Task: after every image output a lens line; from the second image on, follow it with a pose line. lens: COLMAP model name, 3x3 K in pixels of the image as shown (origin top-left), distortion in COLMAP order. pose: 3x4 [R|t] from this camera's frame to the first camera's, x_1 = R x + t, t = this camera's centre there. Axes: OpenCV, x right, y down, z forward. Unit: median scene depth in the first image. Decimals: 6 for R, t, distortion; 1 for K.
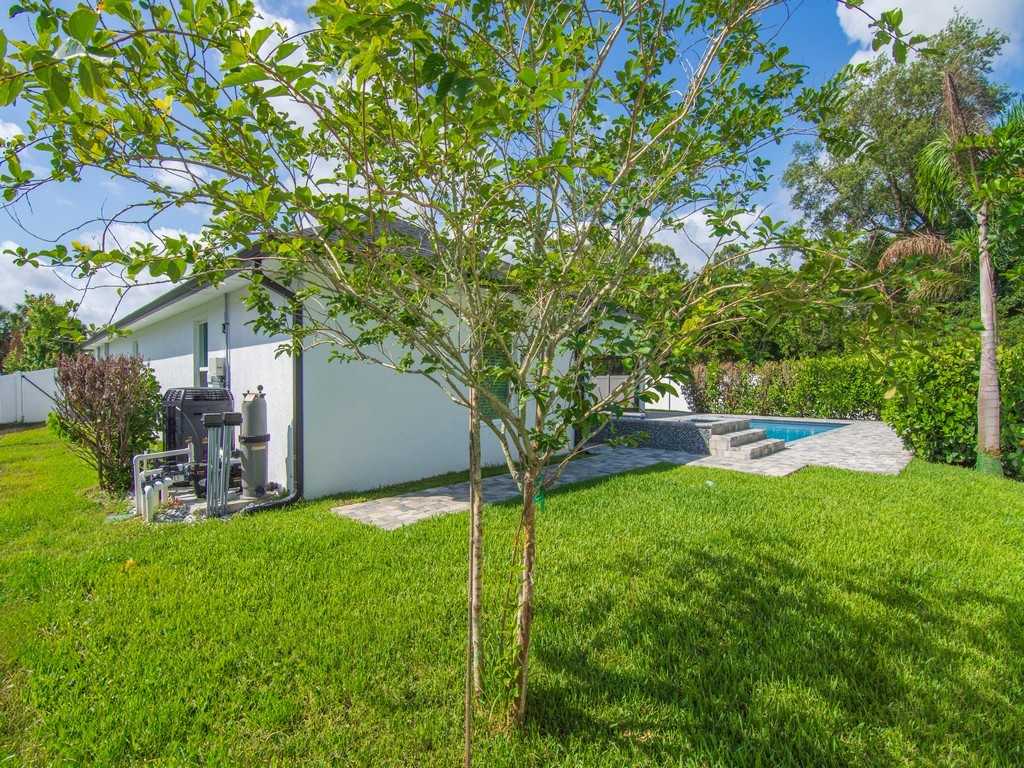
lens RADIAL K [[485.9, 0, 512.0], [0, 485.9, 384.0], [0, 0, 1]] dist [0.001776, -0.010516]
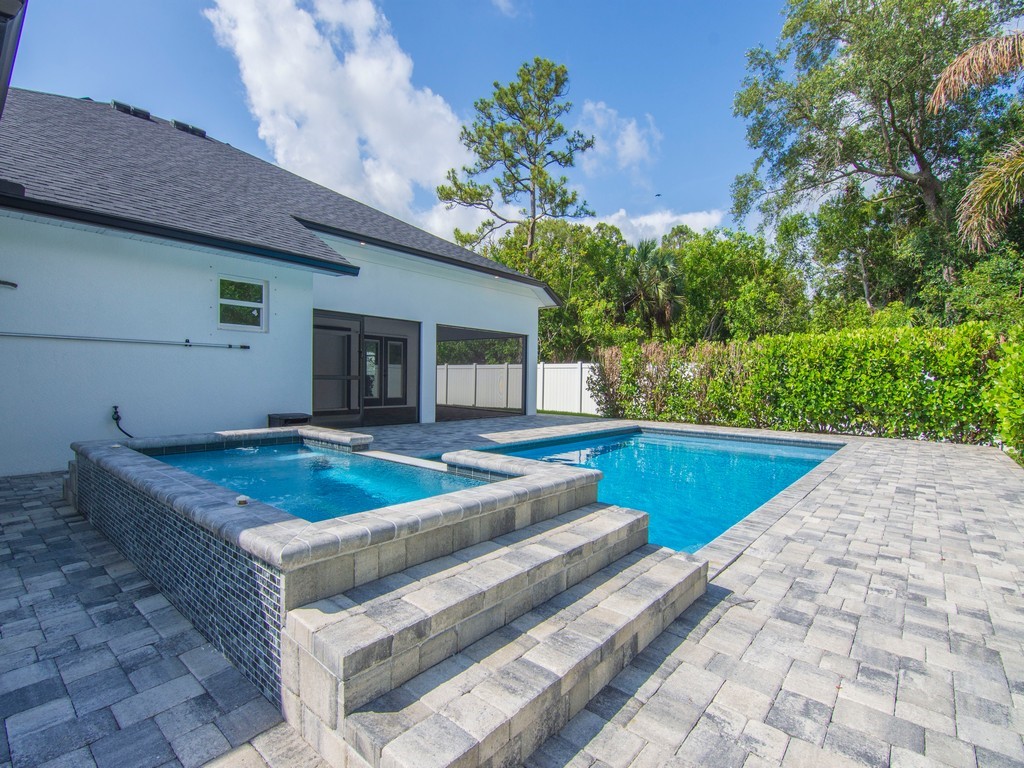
lens RADIAL K [[485.9, 0, 512.0], [0, 485.9, 384.0], [0, 0, 1]] dist [0.001776, -0.010516]
pose [[0.996613, 0.015944, 0.080677, 0.205810], [-0.016433, 0.999850, 0.005401, 0.011233], [-0.080579, -0.006708, 0.996726, 0.360073]]
